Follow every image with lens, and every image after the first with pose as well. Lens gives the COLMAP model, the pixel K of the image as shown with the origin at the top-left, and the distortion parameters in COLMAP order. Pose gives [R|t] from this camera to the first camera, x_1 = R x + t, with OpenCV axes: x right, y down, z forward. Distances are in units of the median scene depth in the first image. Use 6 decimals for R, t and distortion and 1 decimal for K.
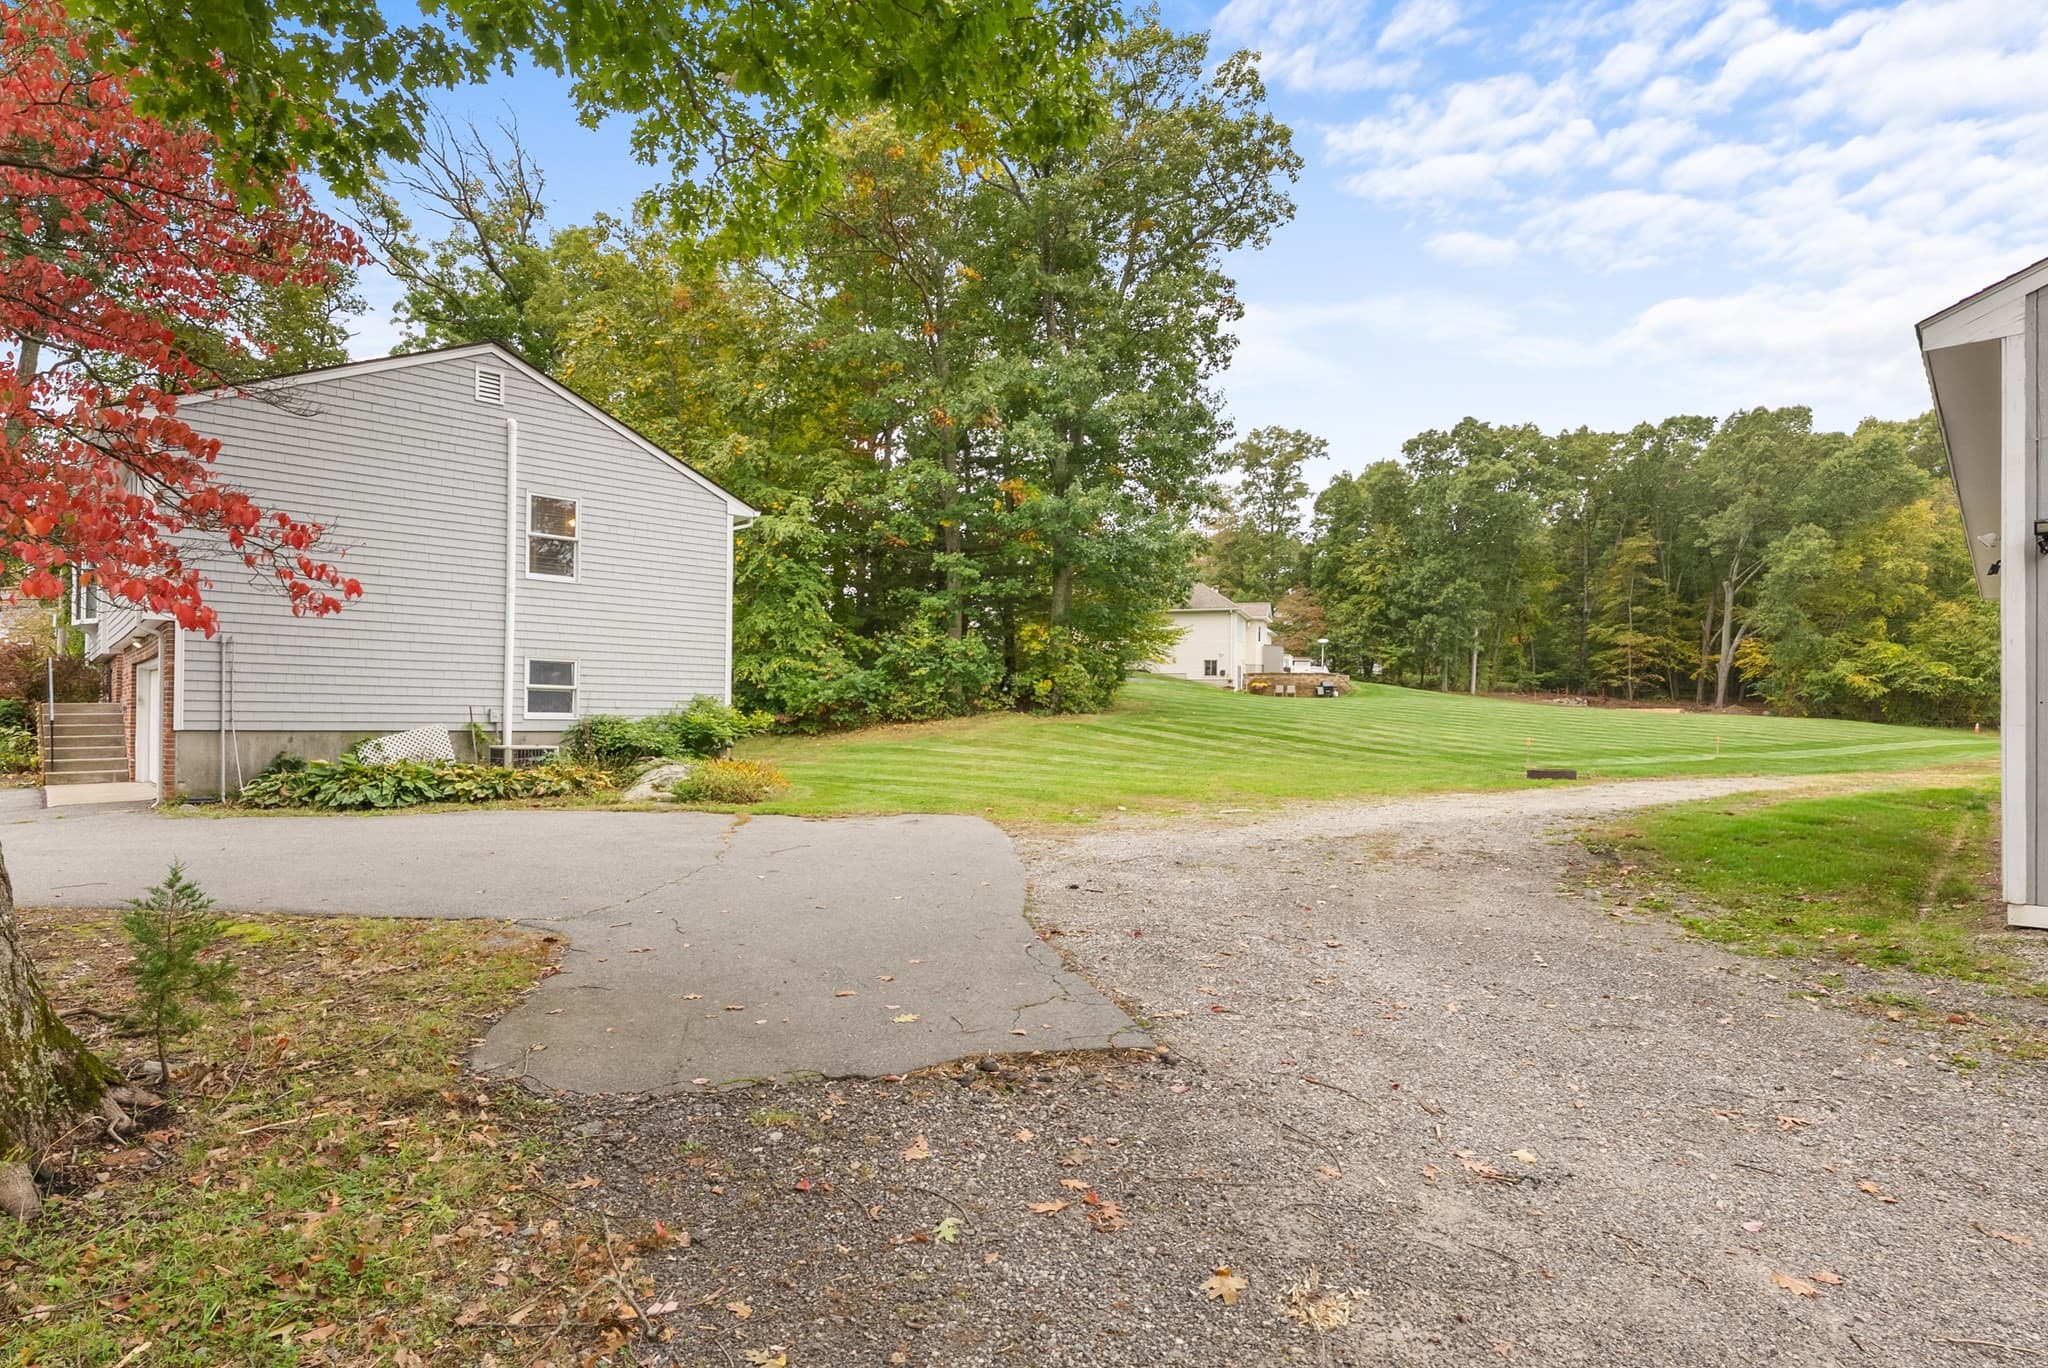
lens RADIAL K [[1078.1, 0, 1043.6], [0, 1078.1, 718.3], [0, 0, 1]] dist [0.000331, -0.004526]
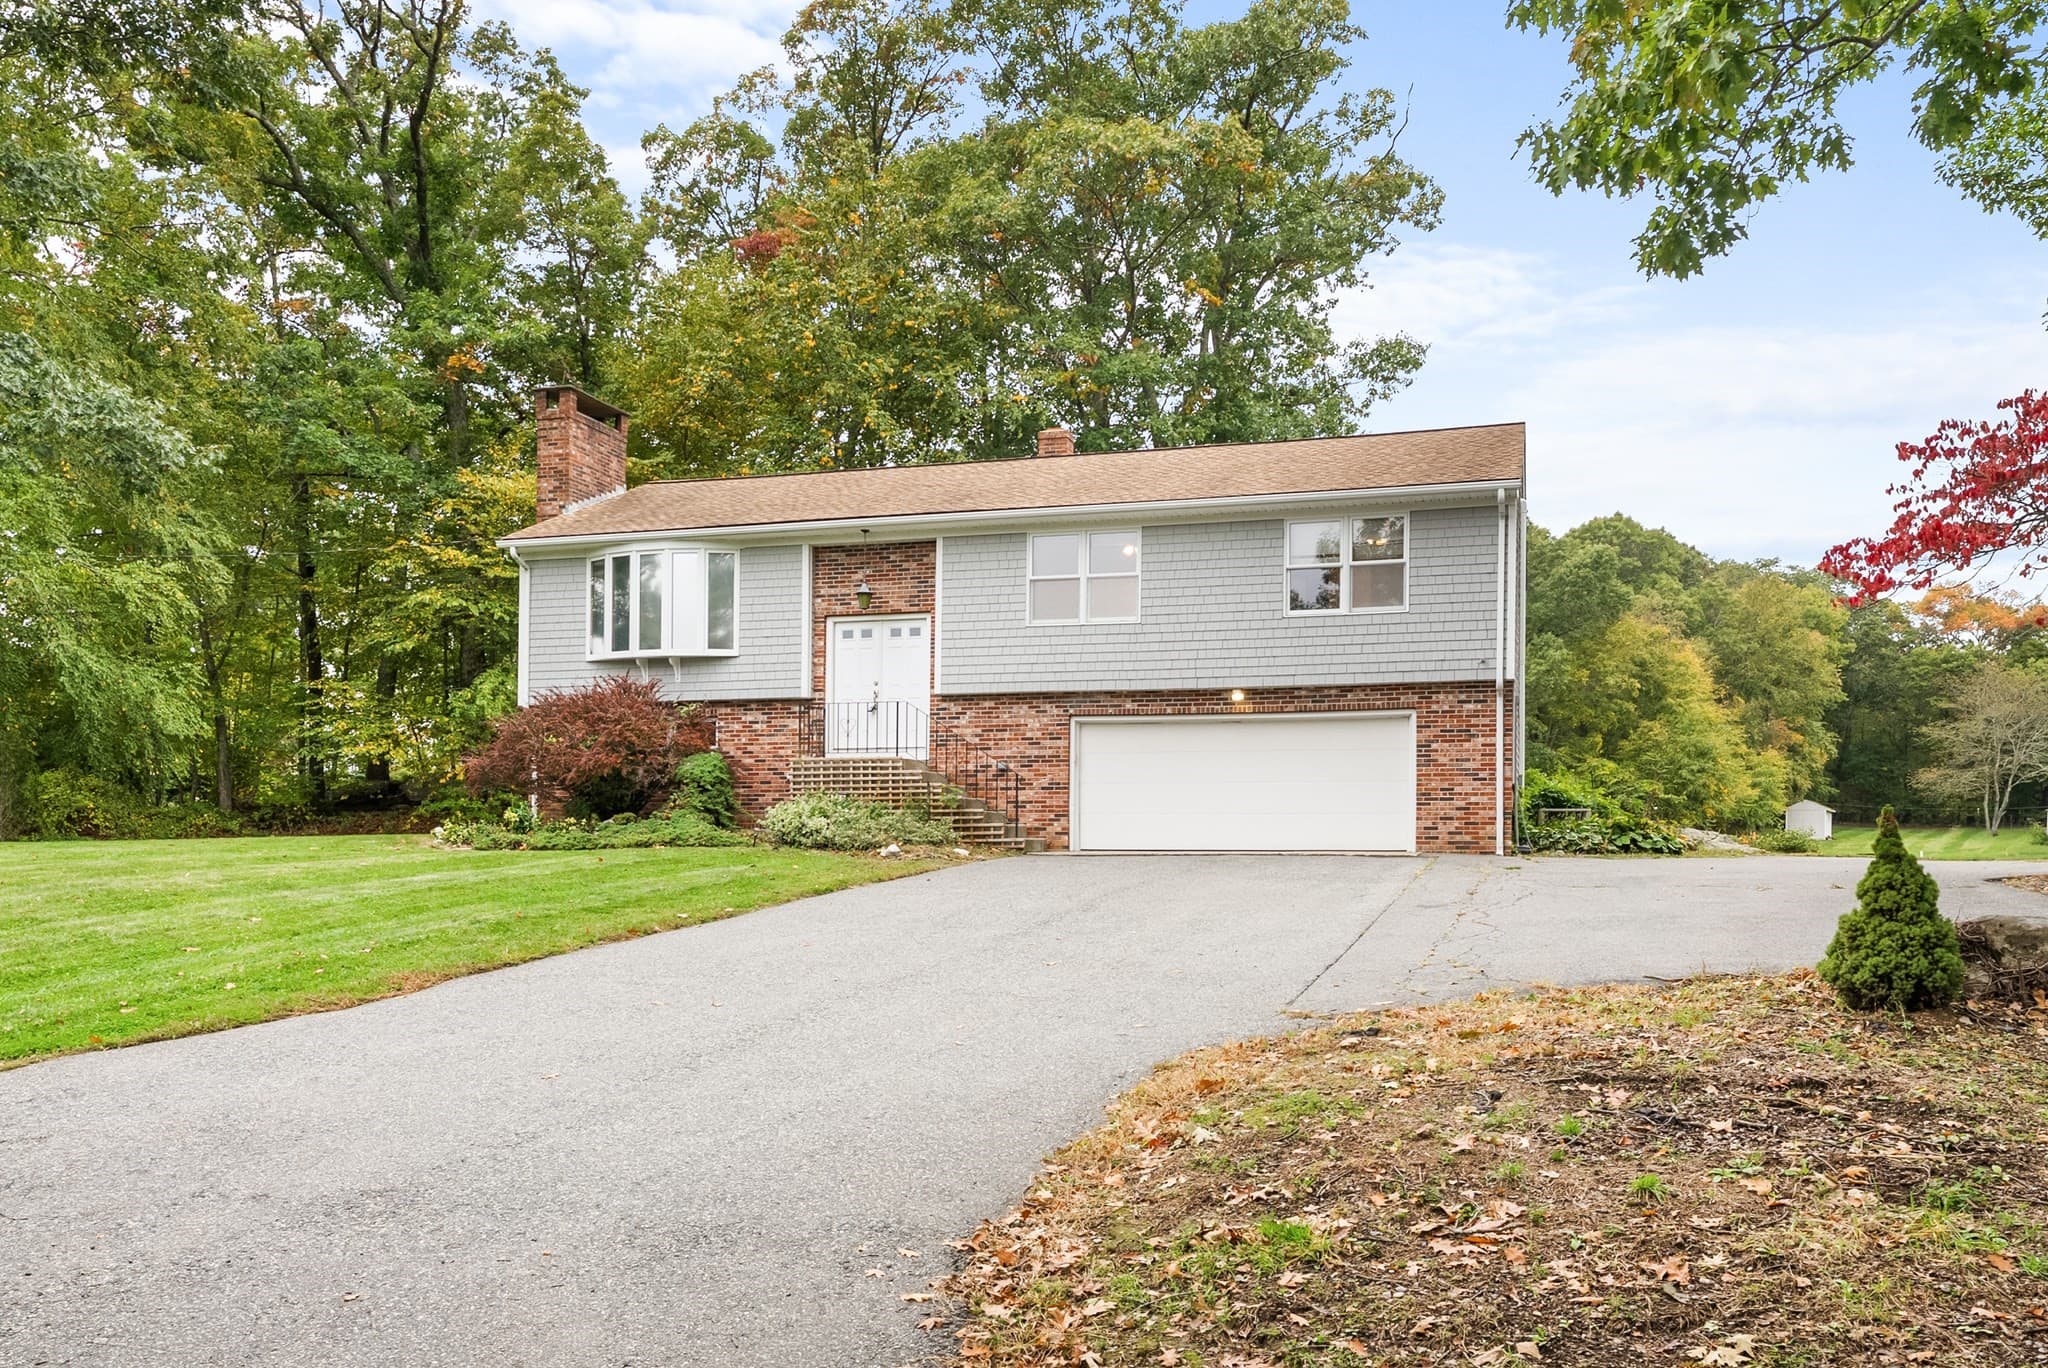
lens RADIAL K [[1589.0, 0, 1036.1], [0, 1589.0, 842.5], [0, 0, 1]] dist [0.017090, -0.009609]
pose [[0.882746, 0.005827, 0.469815, -0.359551], [-0.004076, 0.999980, -0.004743, 0.014938], [-0.469834, 0.002272, 0.882752, -0.038416]]
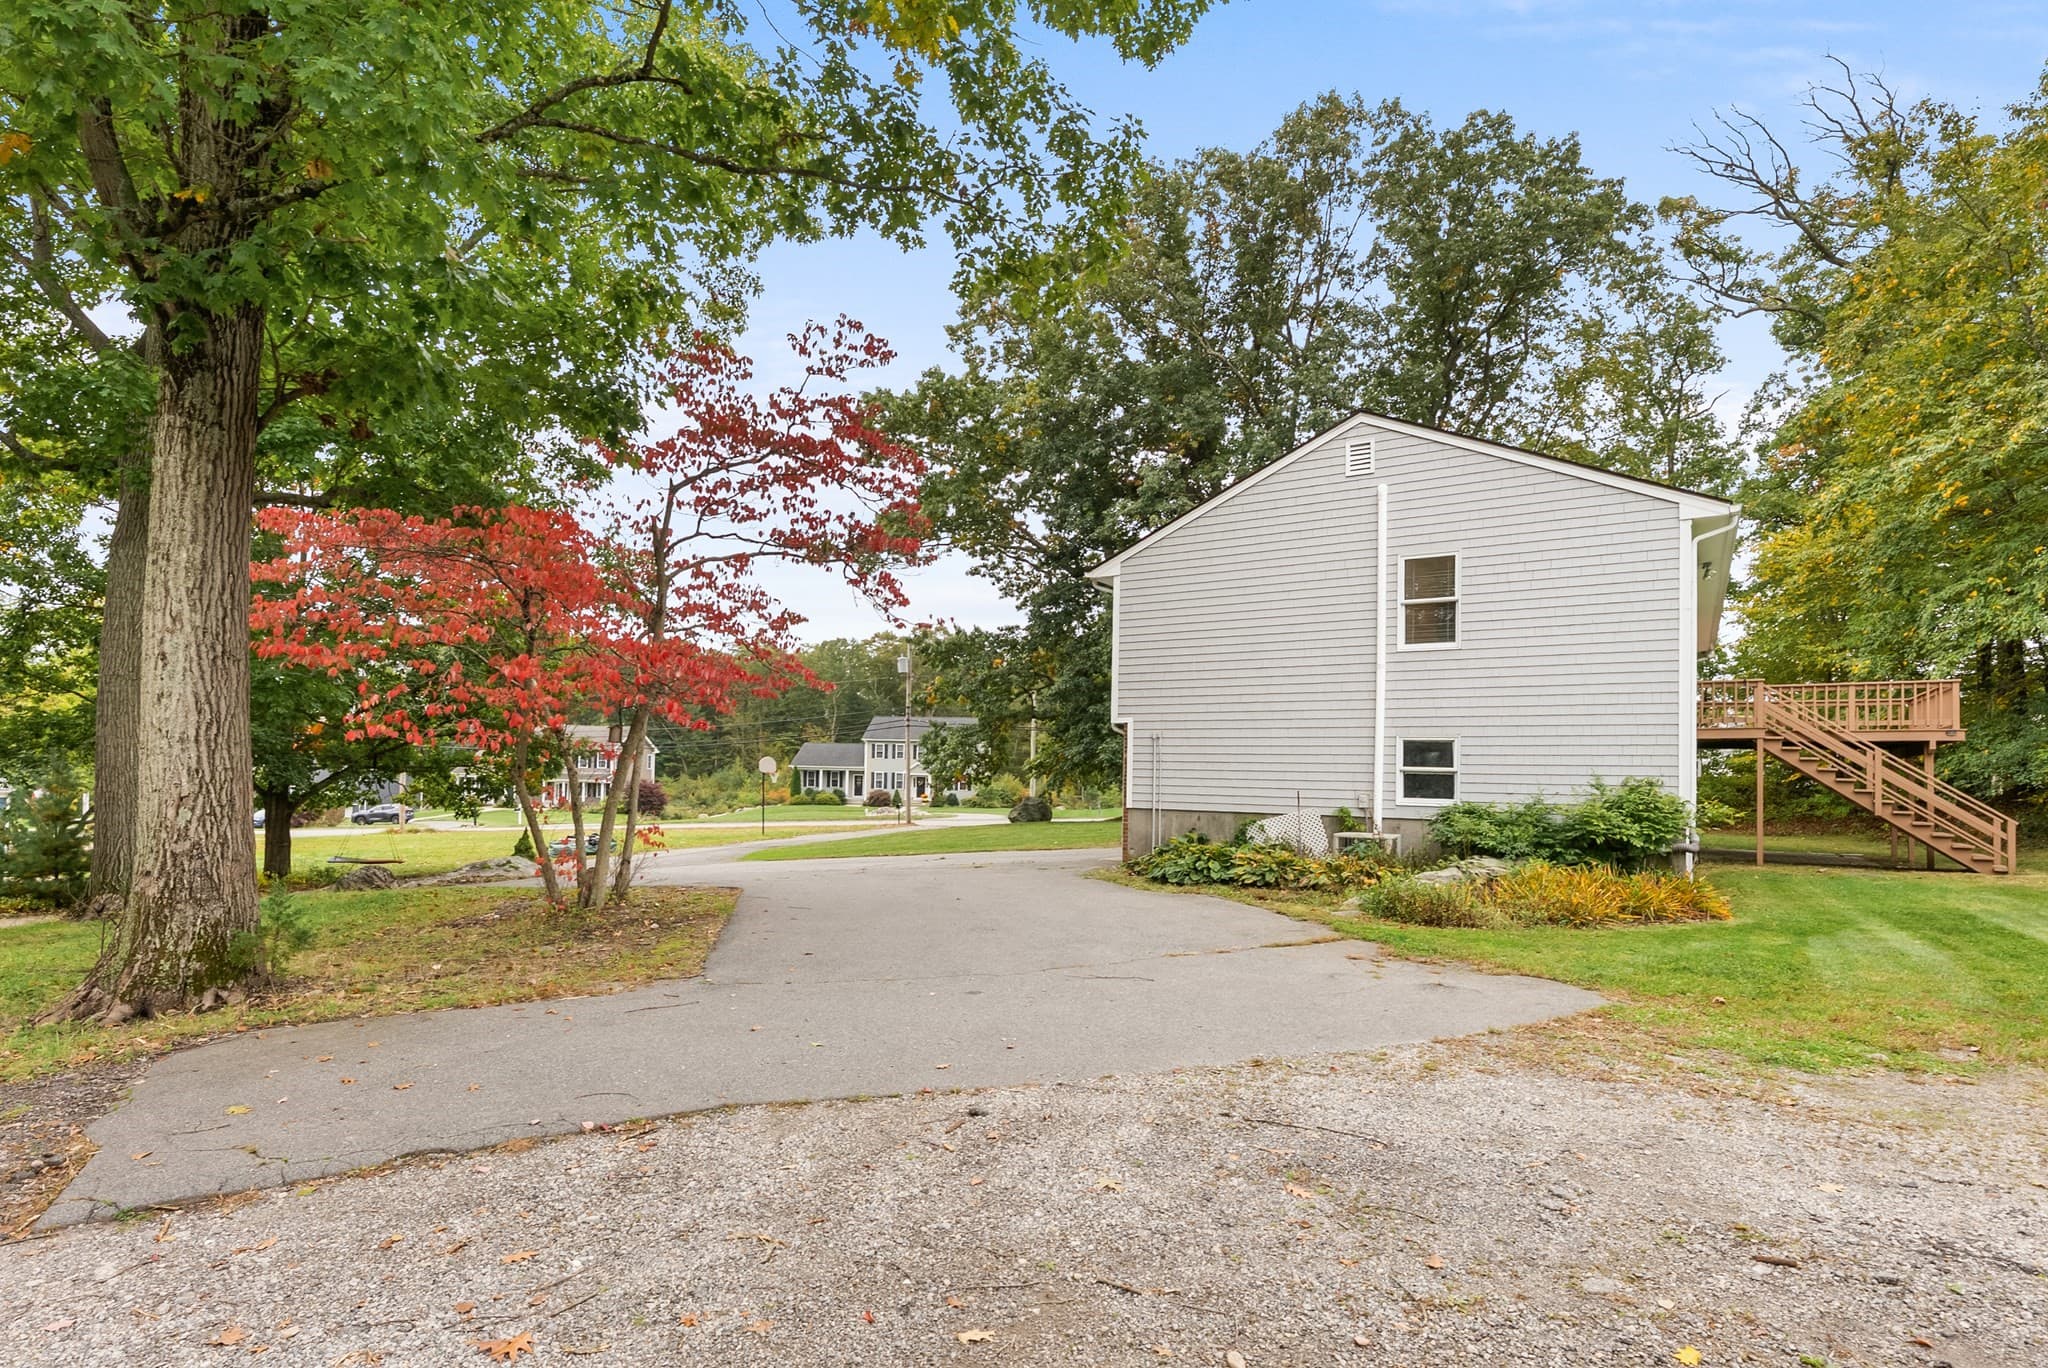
lens RADIAL K [[1018.6, 0, 1026.1], [0, 1018.6, 761.2], [0, 0, 1]] dist [-0.003309, 0.001041]
pose [[0.221339, -0.017444, -0.975041, 0.064936], [-0.012941, 0.999699, -0.020823, -0.003237], [0.975111, 0.017227, 0.221046, 0.111395]]
